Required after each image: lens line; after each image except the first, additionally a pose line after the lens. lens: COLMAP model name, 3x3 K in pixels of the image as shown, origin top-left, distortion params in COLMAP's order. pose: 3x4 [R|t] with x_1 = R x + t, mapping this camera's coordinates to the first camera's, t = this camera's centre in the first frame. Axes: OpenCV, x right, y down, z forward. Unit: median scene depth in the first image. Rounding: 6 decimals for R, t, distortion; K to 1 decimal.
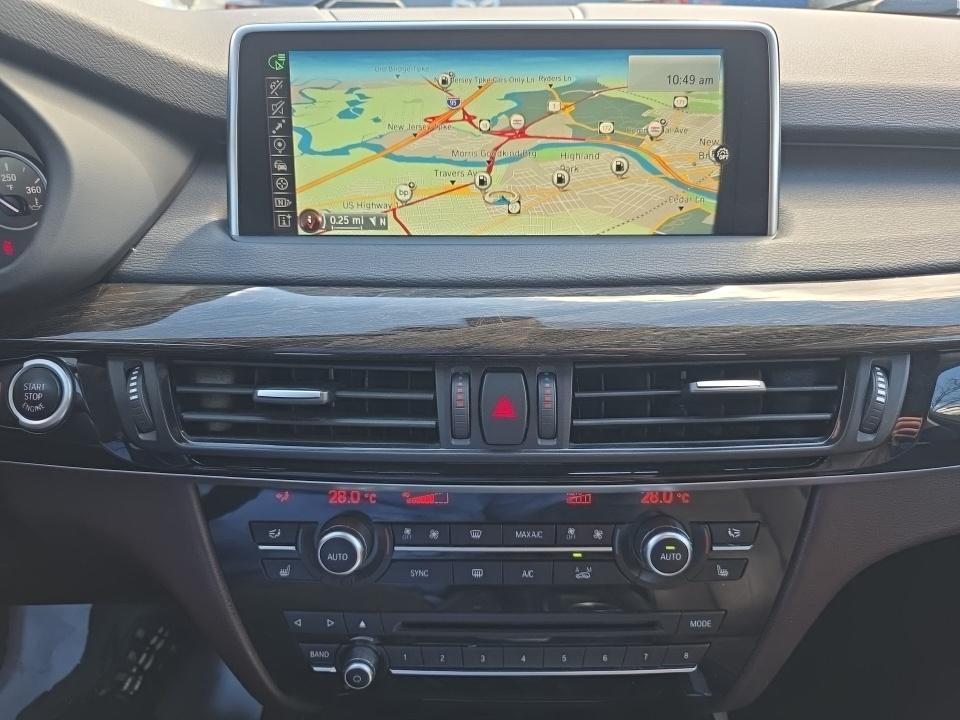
lens RADIAL K [[644.5, 0, 483.1], [0, 644.5, 356.3], [0, 0, 1]] dist [0.041843, -0.032169]
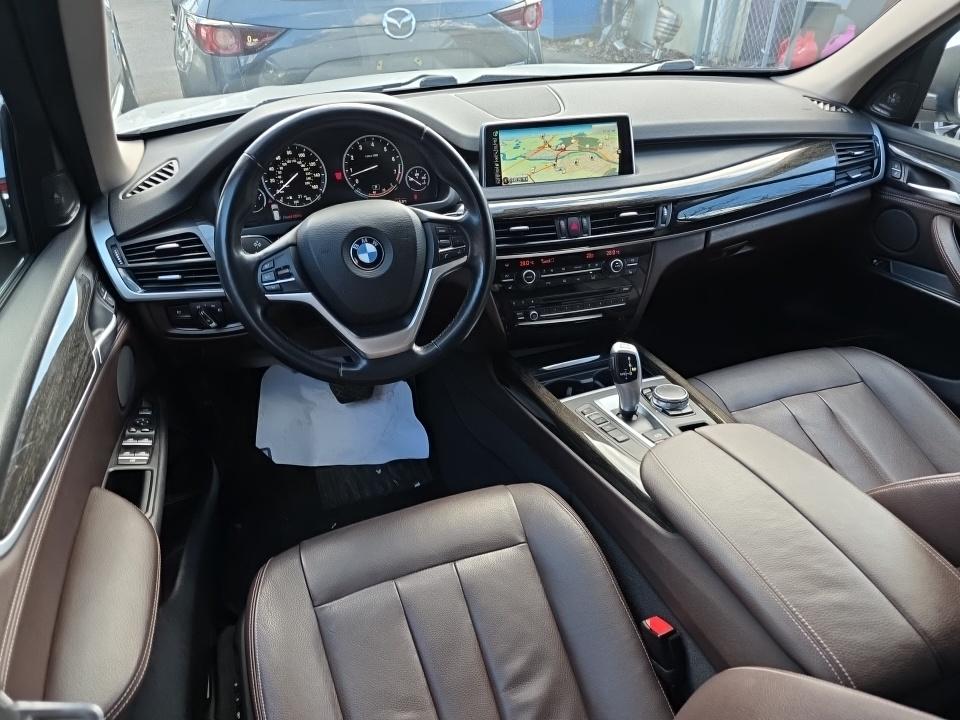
lens RADIAL K [[644.5, 0, 473.3], [0, 644.5, 364.6], [0, 0, 1]] dist [0.041843, -0.032169]
pose [[0.974236, -0.132346, 0.182614, -1.193880], [0.117375, 0.988952, 0.090533, 0.417775], [-0.192579, -0.066766, 0.979008, -2.354257]]
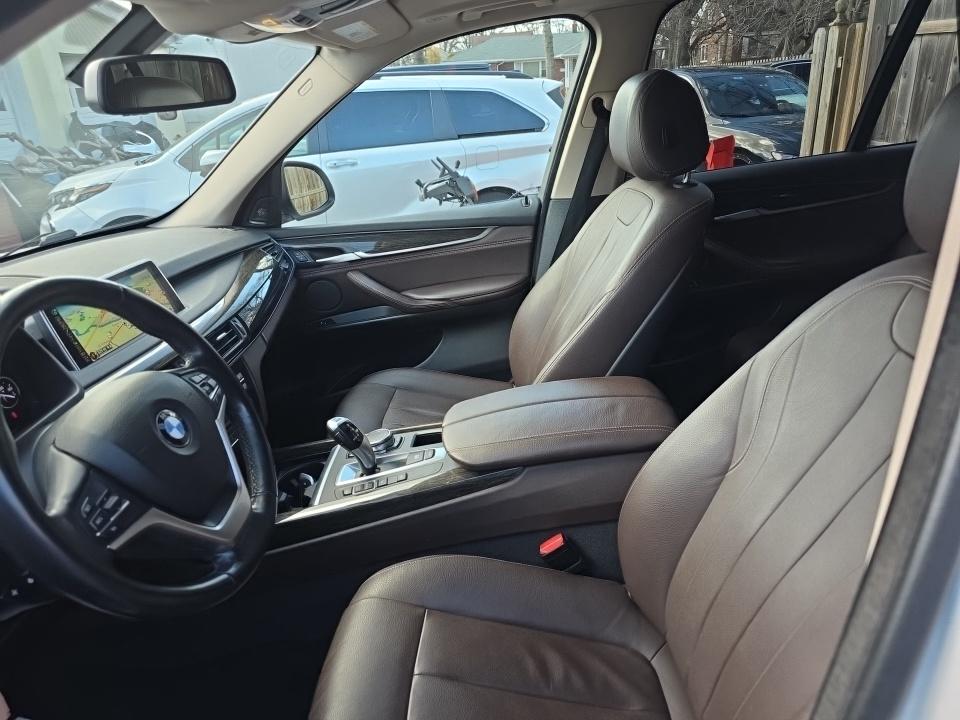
lens RADIAL K [[644.5, 0, 476.5], [0, 644.5, 354.1], [0, 0, 1]] dist [0.041843, -0.032169]
pose [[0.121547, -0.382455, 0.915945, -2.709779], [0.563198, 0.786432, 0.253640, 0.003901], [-0.817334, 0.485029, 0.310986, -1.267032]]
